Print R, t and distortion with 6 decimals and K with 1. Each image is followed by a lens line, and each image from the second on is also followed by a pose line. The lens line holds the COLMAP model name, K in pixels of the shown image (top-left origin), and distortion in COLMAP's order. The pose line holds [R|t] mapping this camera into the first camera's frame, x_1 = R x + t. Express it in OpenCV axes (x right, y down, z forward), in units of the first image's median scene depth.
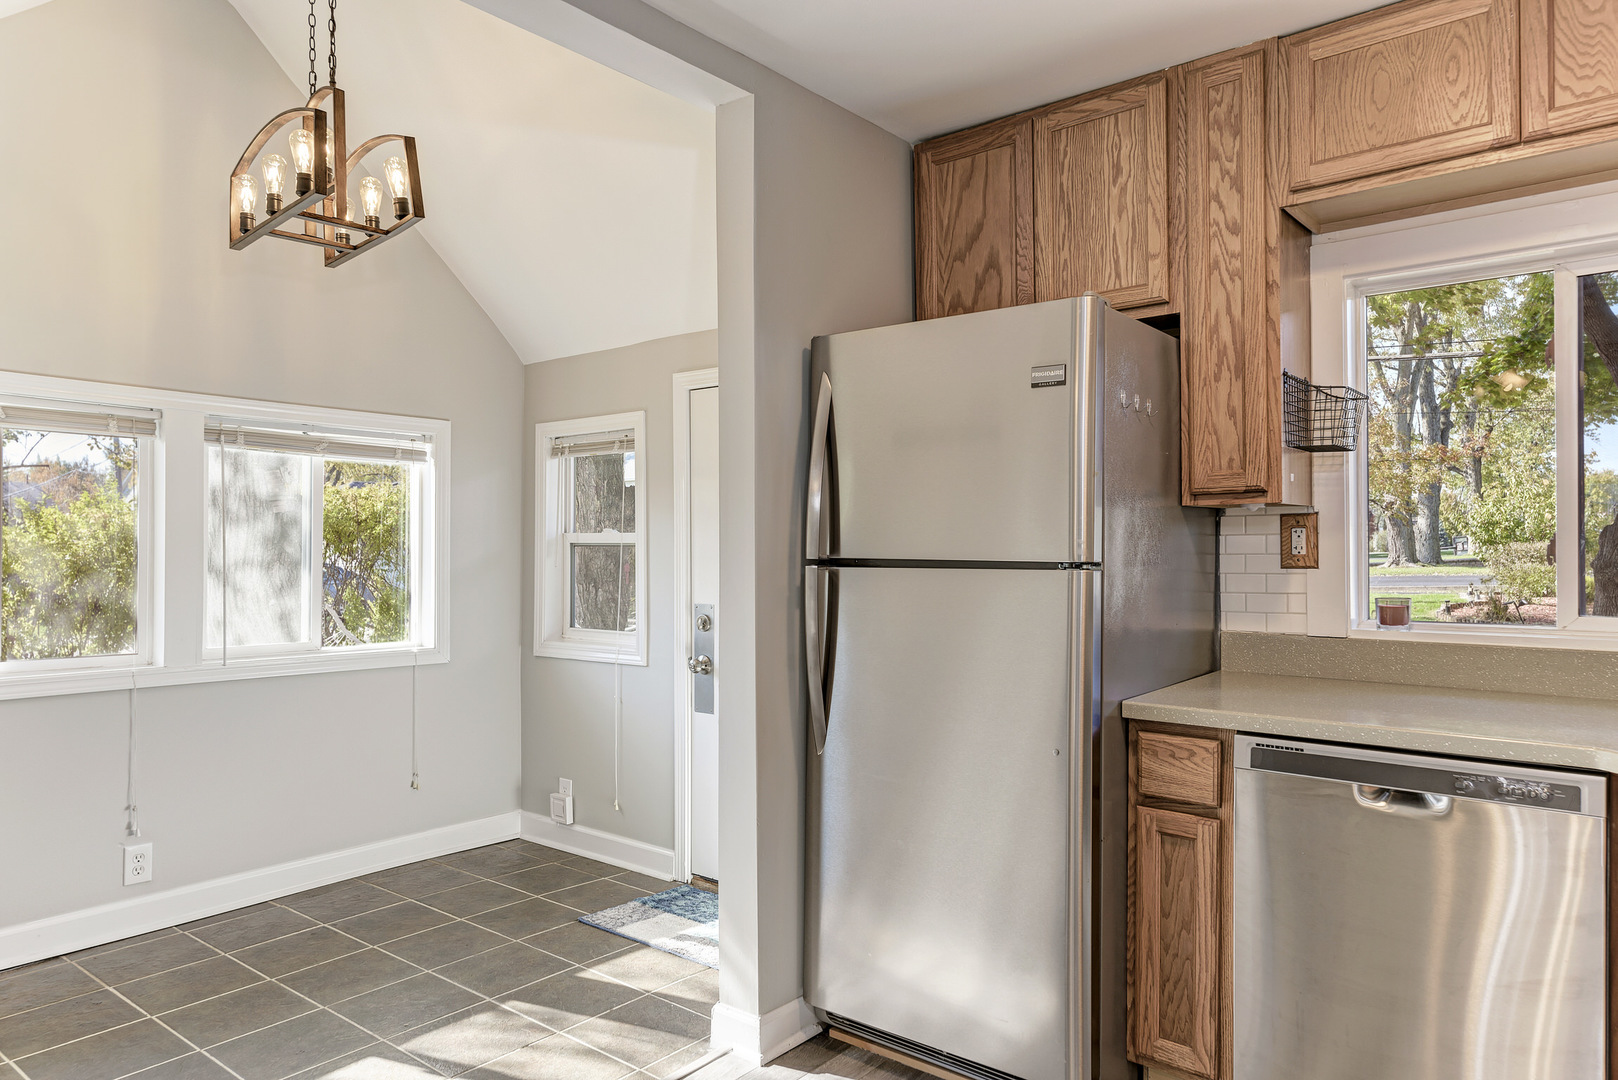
lens RADIAL K [[1047.2, 0, 806.8], [0, 1047.2, 551.1], [0, 0, 1]] dist [0.007360, 0.001627]
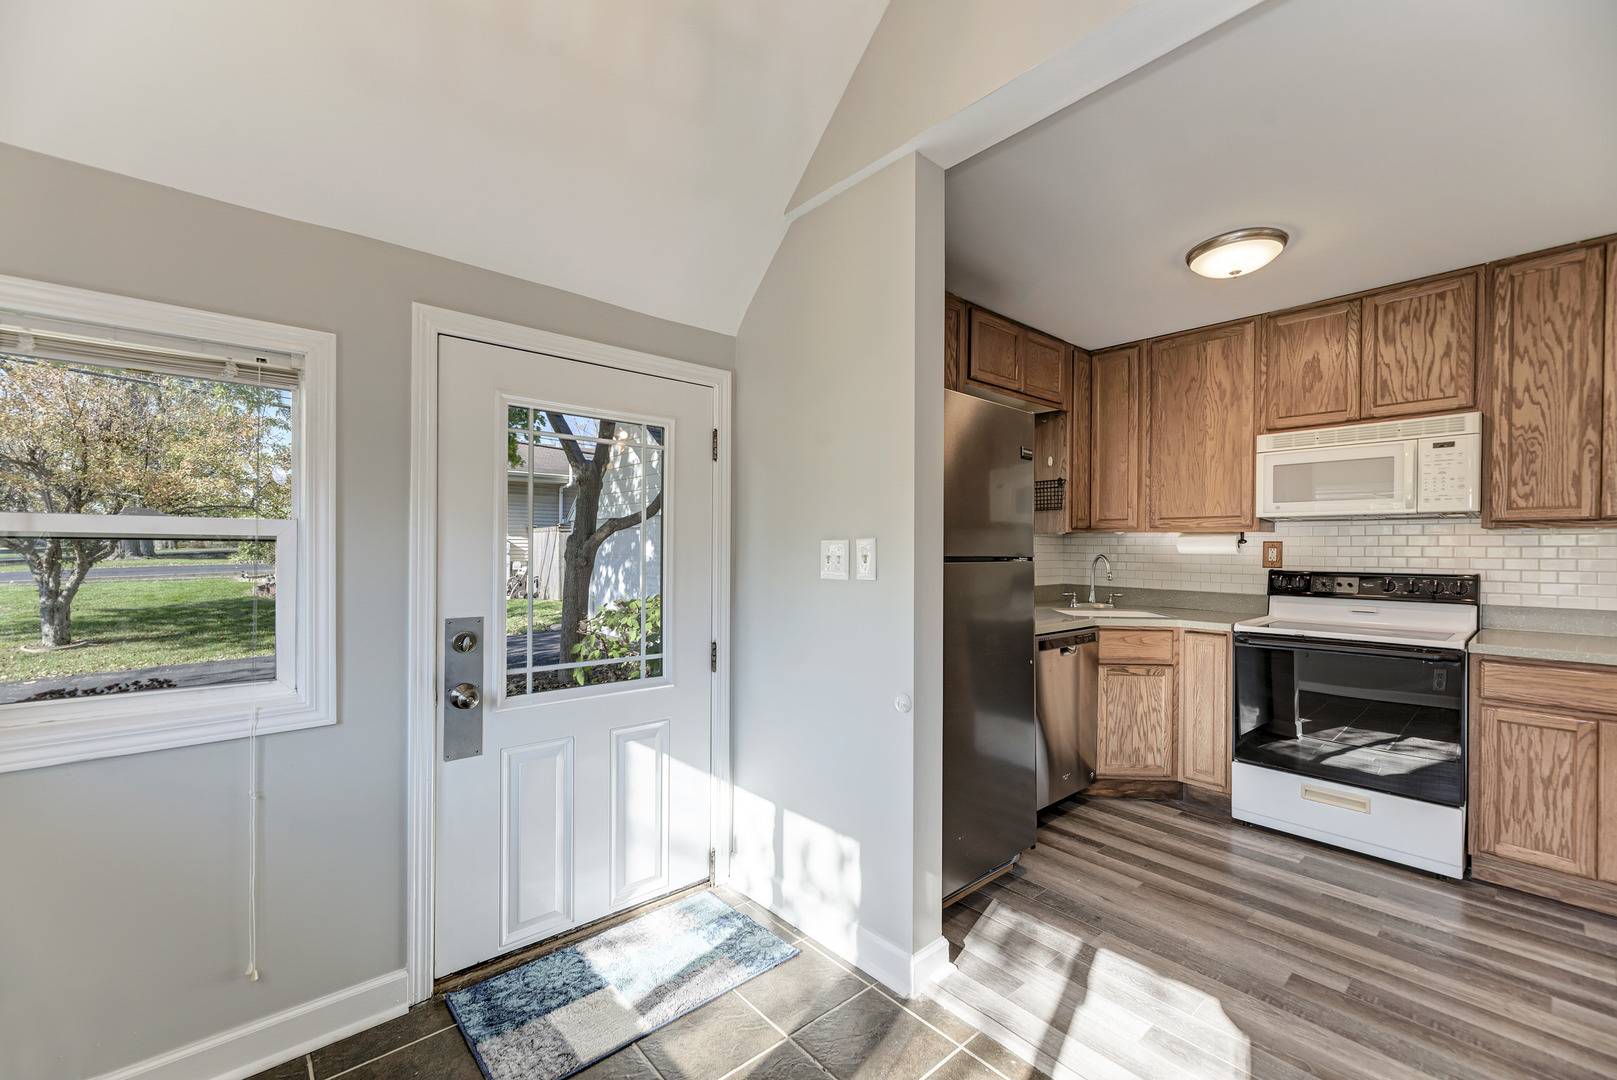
lens RADIAL K [[639.0, 0, 779.5], [0, 639.0, 557.3], [0, 0, 1]] dist [-0.001085, -0.000743]
pose [[0.185226, -0.011529, 0.982628, -0.796987], [-0.002795, 0.999921, 0.012258, -0.001294], [-0.982692, -0.005017, 0.185179, 1.052807]]
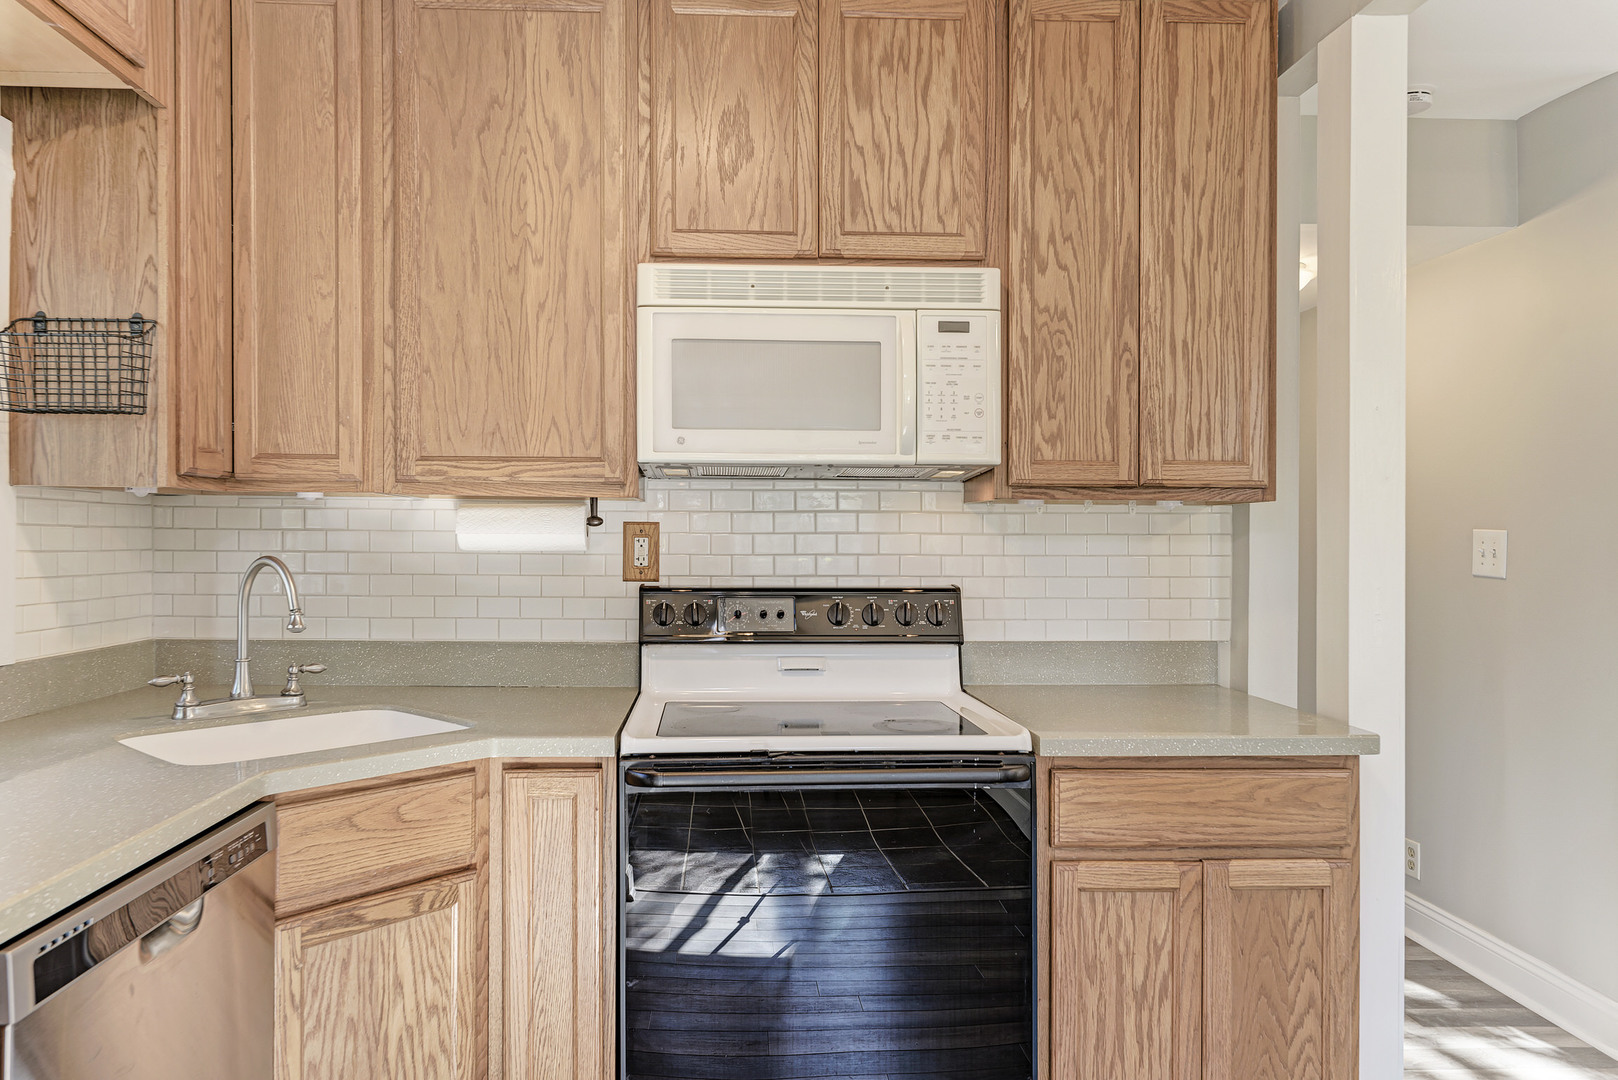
lens RADIAL K [[1118.7, 0, 751.2], [0, 1118.7, 544.0], [0, 0, 1]] dist [0.016432, -0.000481]
pose [[-0.659461, -0.002718, 0.751734, -0.153635], [-0.000215, 0.999994, 0.003426, -0.003759], [-0.751739, 0.002098, -0.659458, 0.899179]]
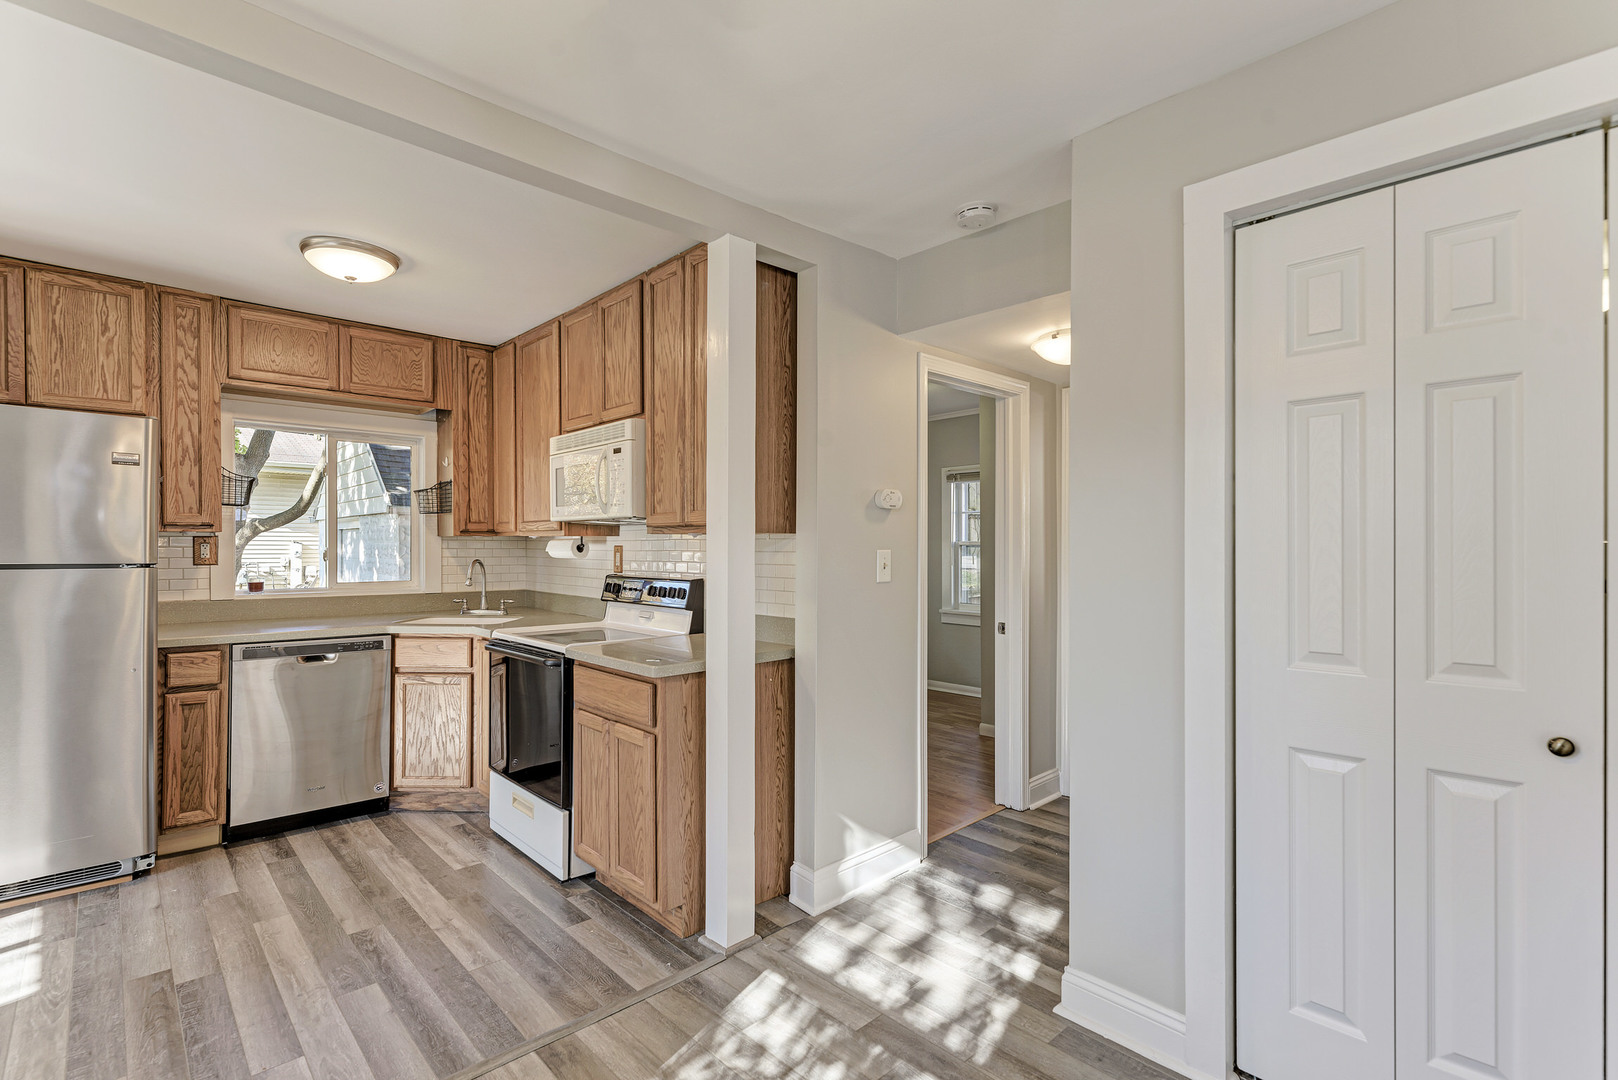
lens RADIAL K [[735.0, 0, 804.4], [0, 735.0, 554.8], [0, 0, 1]] dist [-0.001589, 0.001268]
pose [[0.135834, -0.005926, 0.990714, -0.728941], [-0.000708, 0.999981, 0.006079, -0.011262], [-0.990731, -0.001527, 0.135827, -0.263077]]
